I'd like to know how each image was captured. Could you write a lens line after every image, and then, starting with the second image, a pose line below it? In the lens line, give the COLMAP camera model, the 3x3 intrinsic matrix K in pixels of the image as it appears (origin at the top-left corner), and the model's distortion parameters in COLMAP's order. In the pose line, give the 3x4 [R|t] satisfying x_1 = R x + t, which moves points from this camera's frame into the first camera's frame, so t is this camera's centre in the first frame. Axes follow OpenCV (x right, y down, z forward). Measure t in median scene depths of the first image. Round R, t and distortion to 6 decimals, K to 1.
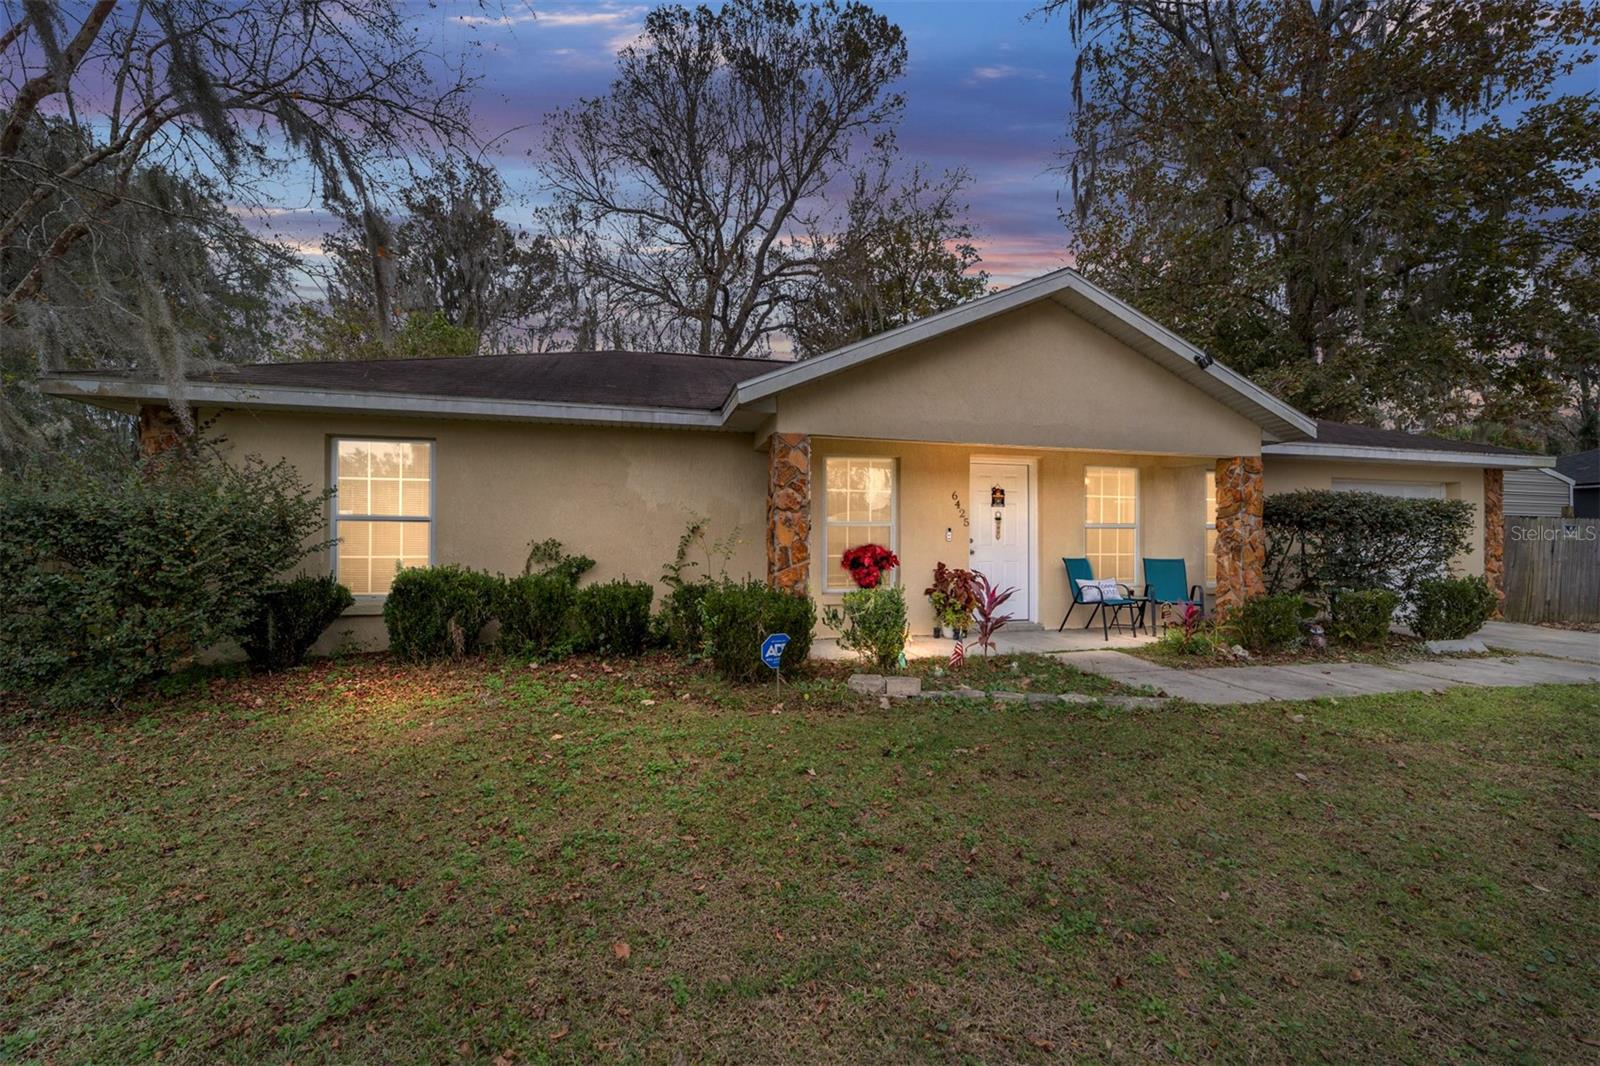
lens RADIAL K [[612.1, 0, 803.5], [0, 612.1, 525.2], [0, 0, 1]] dist [-0.013706, 0.005899]
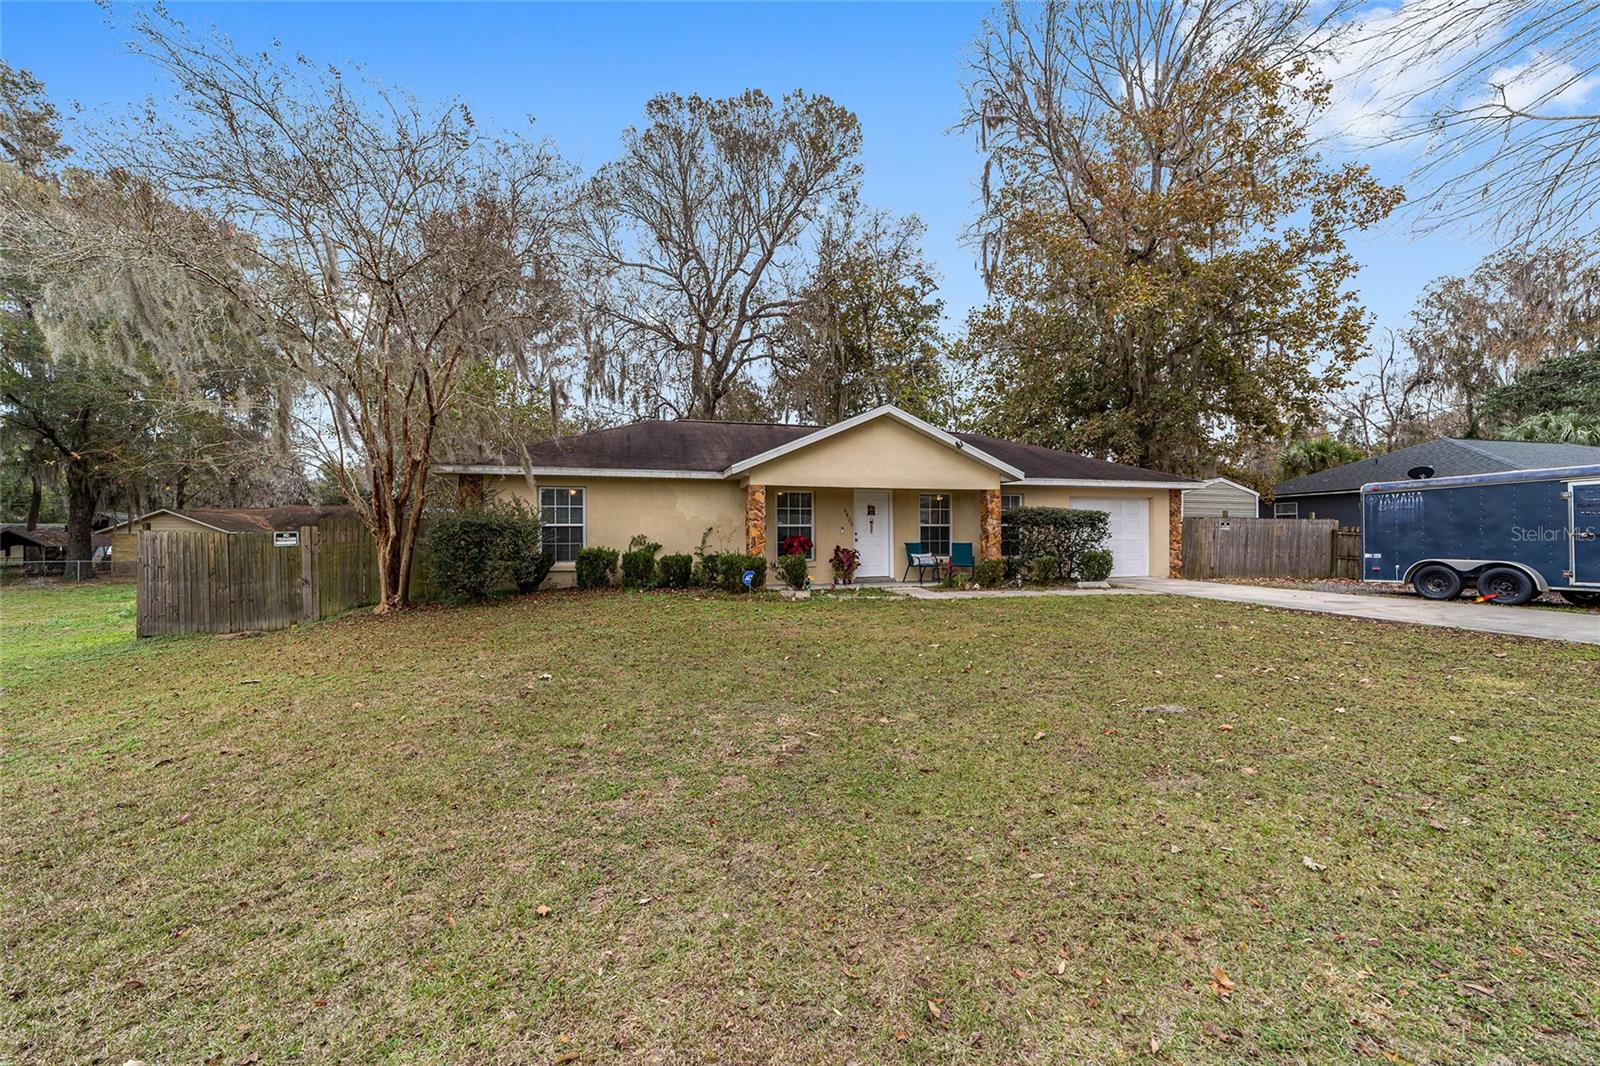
lens RADIAL K [[612.1, 0, 810.7], [0, 612.1, 535.6], [0, 0, 1]] dist [-0.013706, 0.005899]
pose [[0.999417, -0.008622, 0.033041, 0.020024], [0.007862, 0.999703, 0.023054, -0.003702], [-0.033230, -0.022781, 0.999188, -0.238302]]
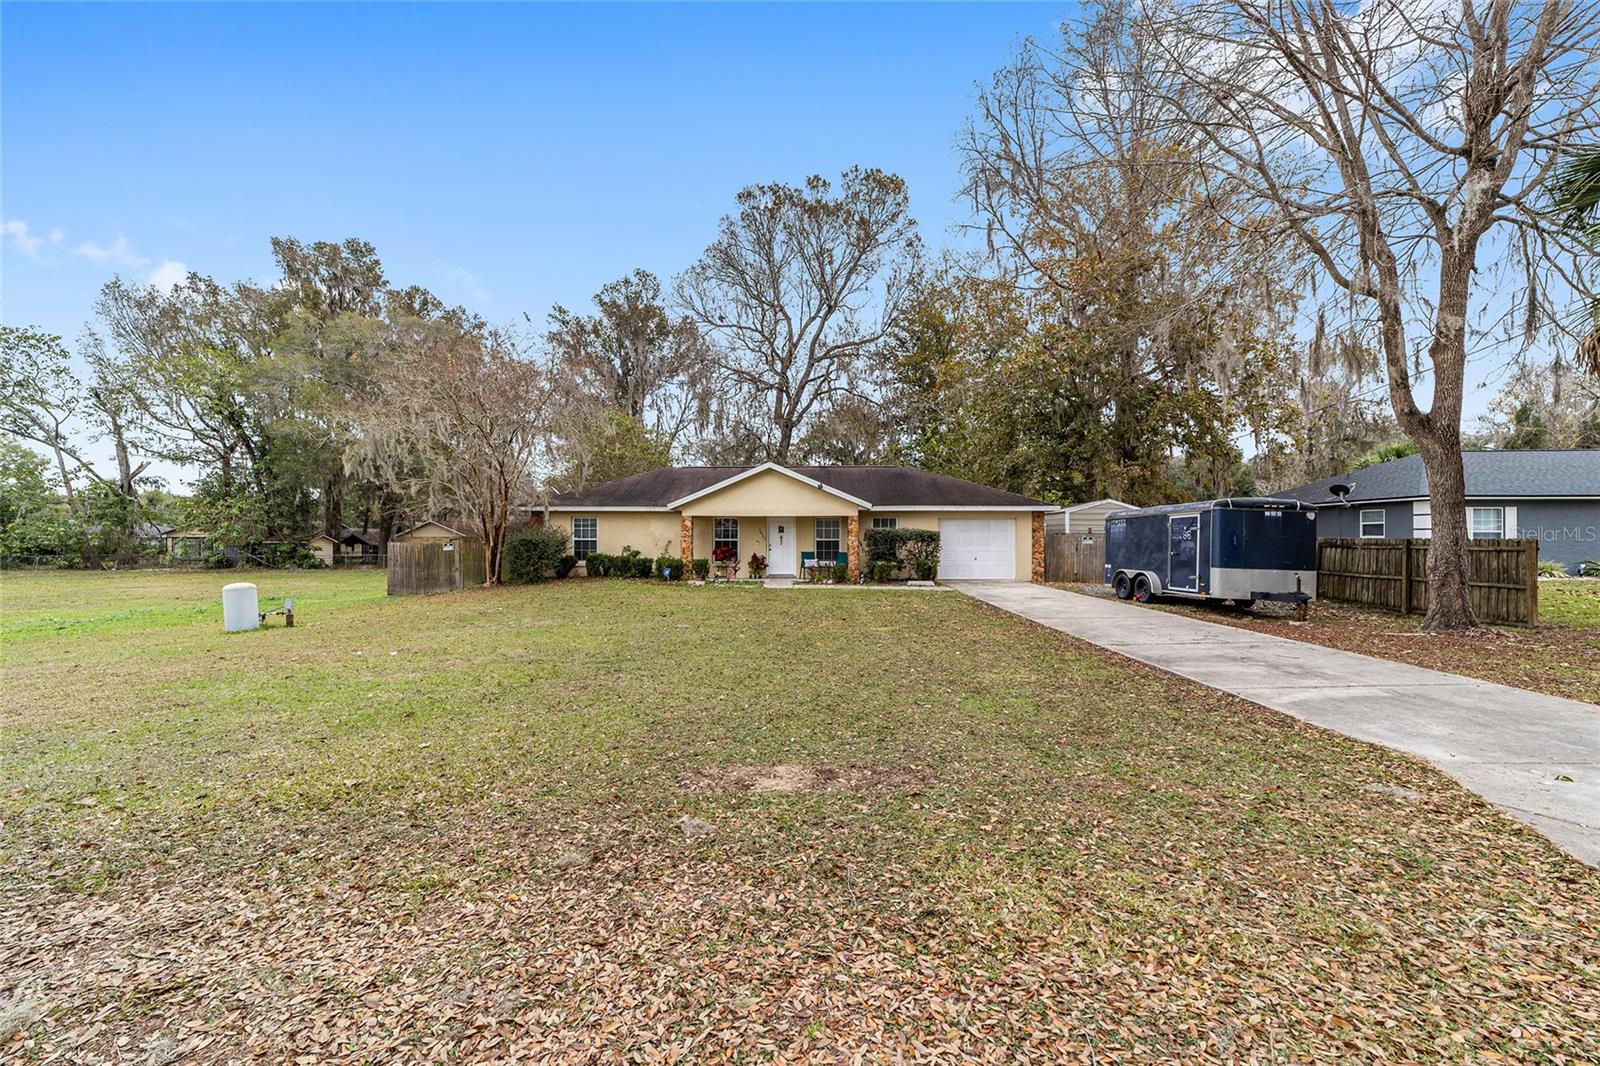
lens RADIAL K [[612.1, 0, 814.9], [0, 612.1, 533.1], [0, 0, 1]] dist [-0.013706, 0.005899]
pose [[0.969143, -0.004618, -0.246455, 0.315948], [0.008799, 0.999835, 0.015867, -0.019680], [0.246341, -0.017546, 0.969024, -0.450251]]
